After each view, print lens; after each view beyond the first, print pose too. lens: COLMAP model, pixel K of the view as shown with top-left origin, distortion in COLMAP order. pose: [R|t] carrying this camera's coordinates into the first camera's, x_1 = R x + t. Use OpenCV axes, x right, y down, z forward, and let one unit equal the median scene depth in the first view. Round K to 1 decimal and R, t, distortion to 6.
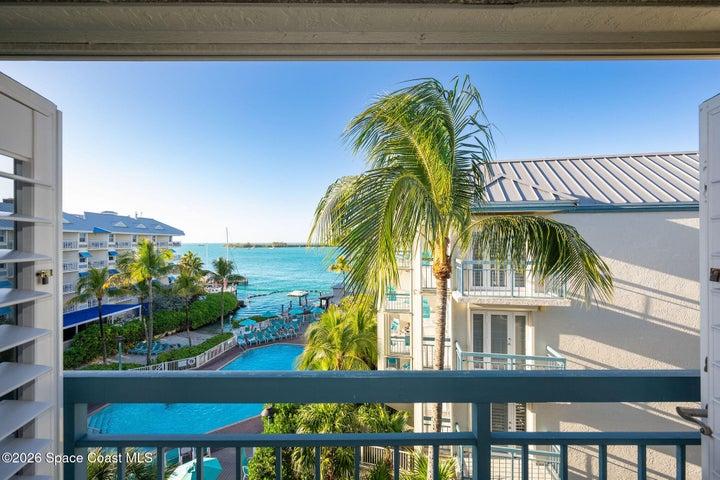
lens RADIAL K [[280.0, 0, 359.9], [0, 280.0, 239.0], [0, 0, 1]] dist [-0.004433, -0.000763]
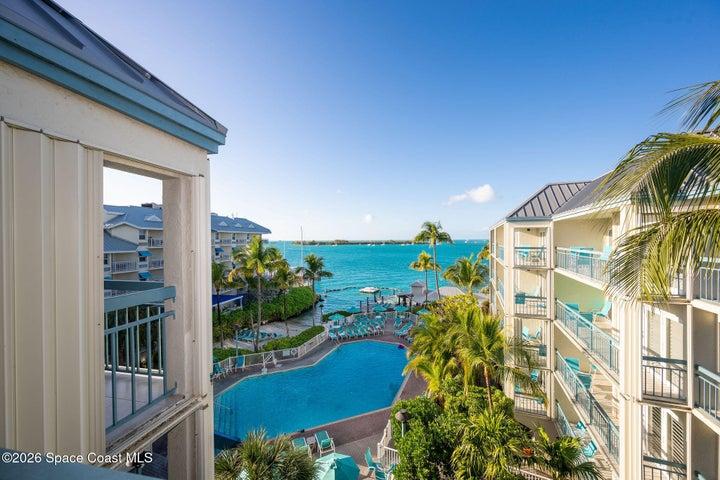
lens RADIAL K [[280.0, 0, 361.0], [0, 280.0, 241.8], [0, 0, 1]] dist [-0.004433, -0.000763]
pose [[0.977748, -0.003437, -0.209757, -0.100103], [0.007712, 0.999779, 0.019565, 0.001944], [0.209643, -0.020748, 0.977558, 0.018994]]
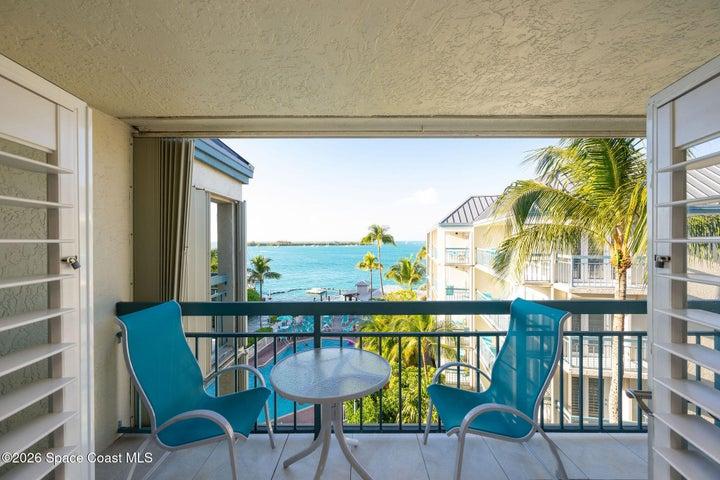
lens RADIAL K [[280.0, 0, 362.7], [0, 280.0, 243.2], [0, 0, 1]] dist [-0.004433, -0.000763]
pose [[0.999975, -0.002514, -0.006542, -0.108964], [0.002653, 0.999768, 0.021396, 0.000043], [0.006487, -0.021413, 0.999750, -0.030829]]
